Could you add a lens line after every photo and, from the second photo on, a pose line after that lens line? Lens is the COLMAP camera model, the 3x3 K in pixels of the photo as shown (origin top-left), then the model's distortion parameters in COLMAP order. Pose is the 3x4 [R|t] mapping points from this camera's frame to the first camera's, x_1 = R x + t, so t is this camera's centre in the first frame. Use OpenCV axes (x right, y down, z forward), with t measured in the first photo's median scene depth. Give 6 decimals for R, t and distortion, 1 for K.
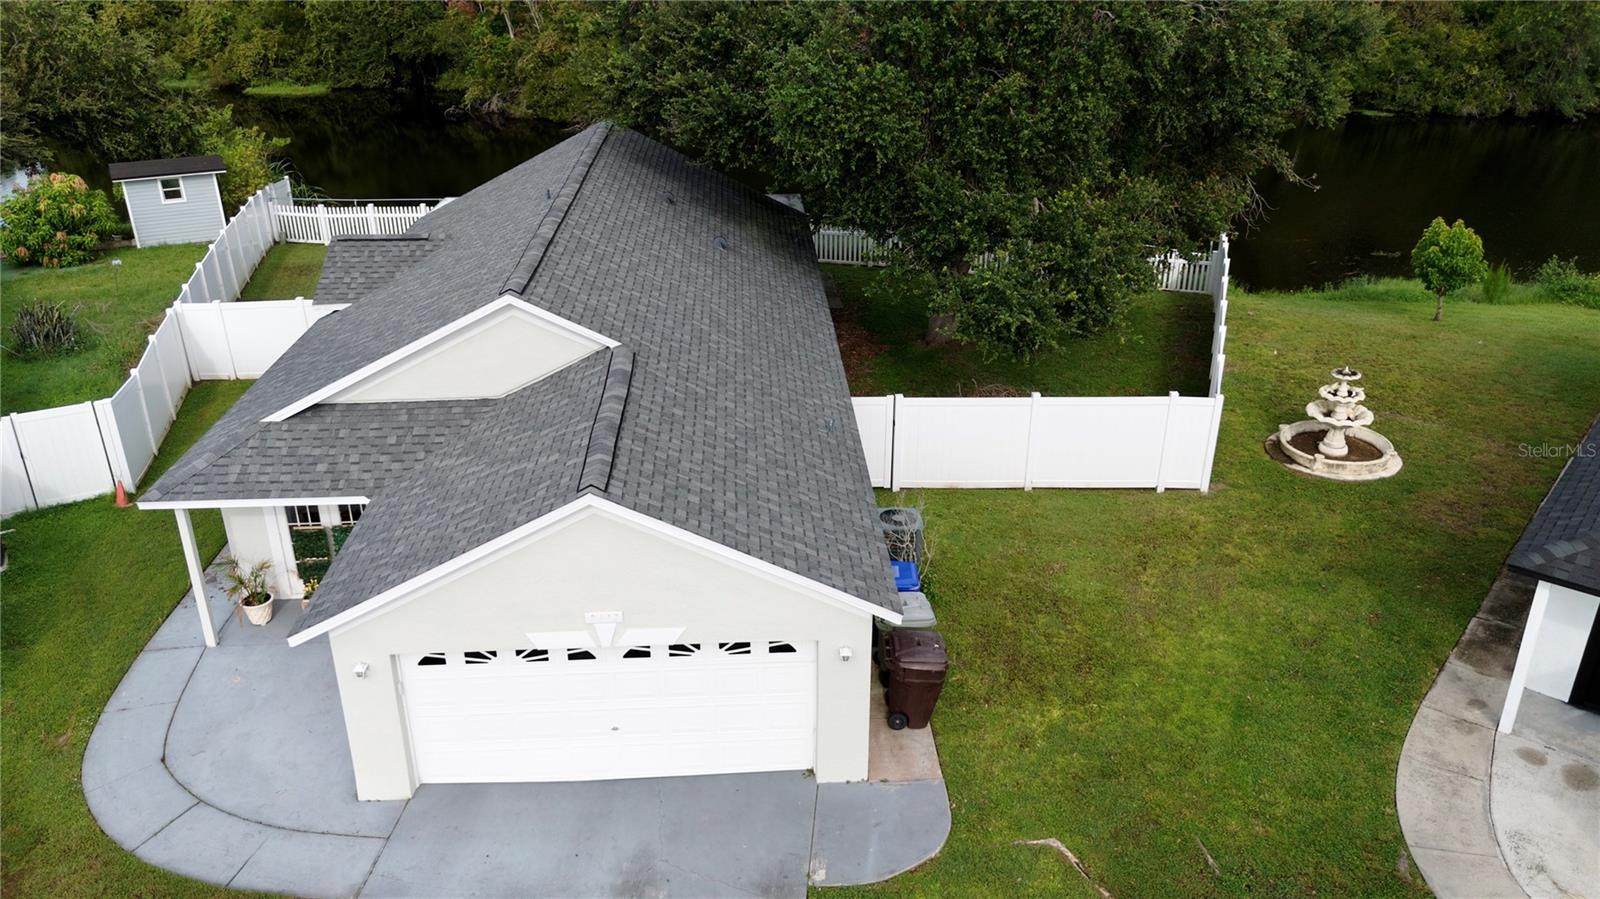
lens RADIAL K [[1183.6, 0, 795.6], [0, 1183.6, 437.2], [0, 0, 1]] dist [0.058070, -0.042234]
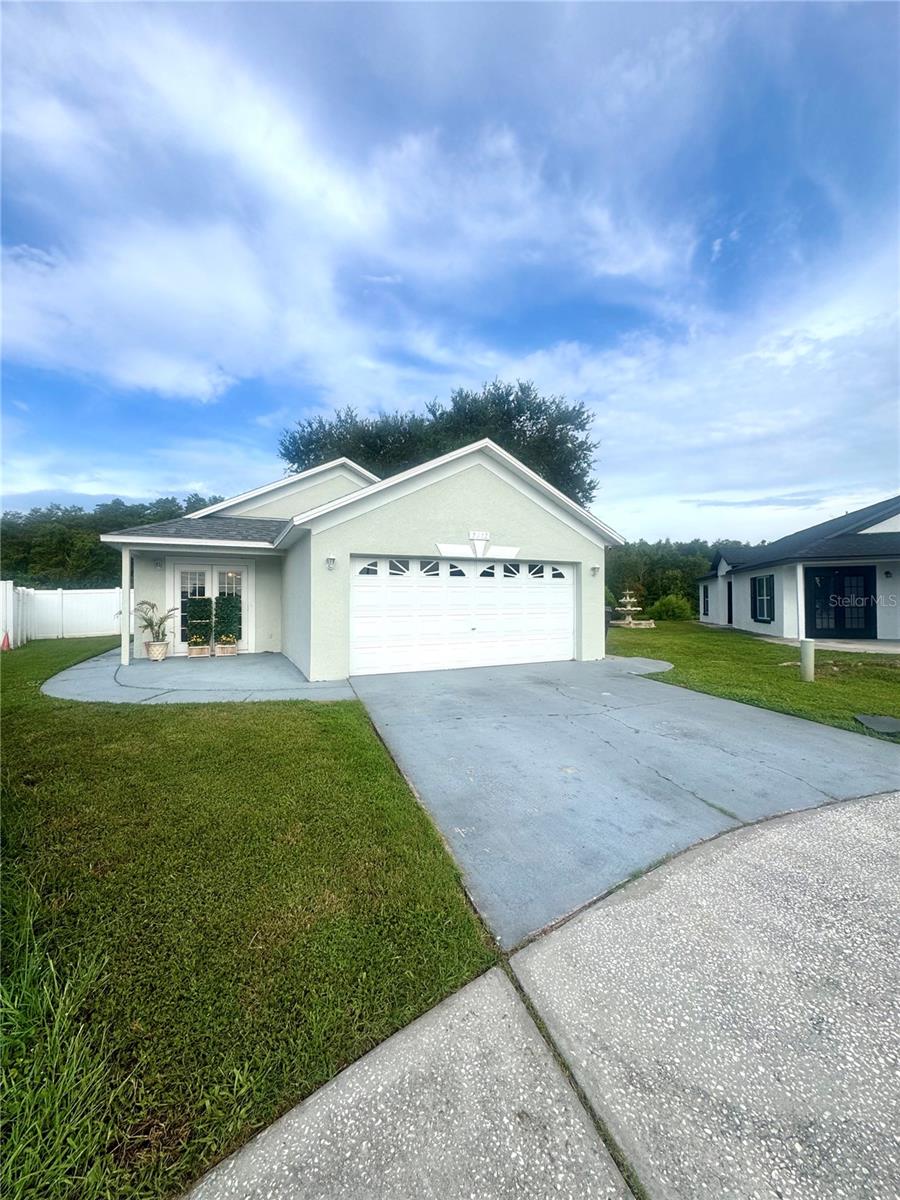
lens RADIAL K [[475.0, 0, 447.5], [0, 475.0, 597.0], [0, 0, 1]] dist [-0.004523, 0.001271]
pose [[0.924180, 0.003081, 0.381946, -0.353953], [0.160355, 0.904447, -0.395300, 0.375605], [-0.346667, 0.426576, 0.835377, 0.388630]]
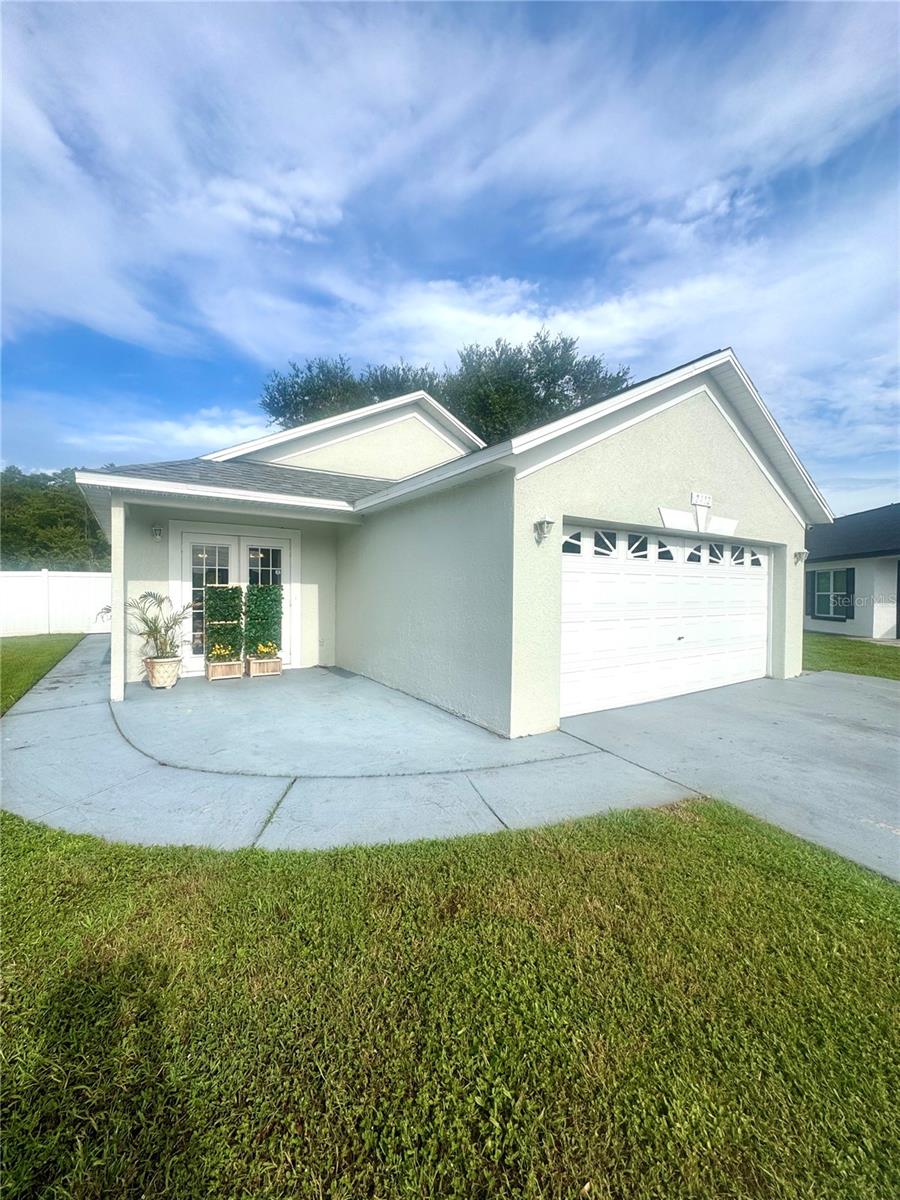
lens RADIAL K [[475.0, 0, 447.1], [0, 475.0, 599.0], [0, 0, 1]] dist [-0.004523, 0.001271]
pose [[0.860659, 0.001169, 0.509181, -0.458231], [0.202857, 0.916424, -0.344988, 0.264494], [-0.467029, 0.400208, 0.788491, 0.622545]]
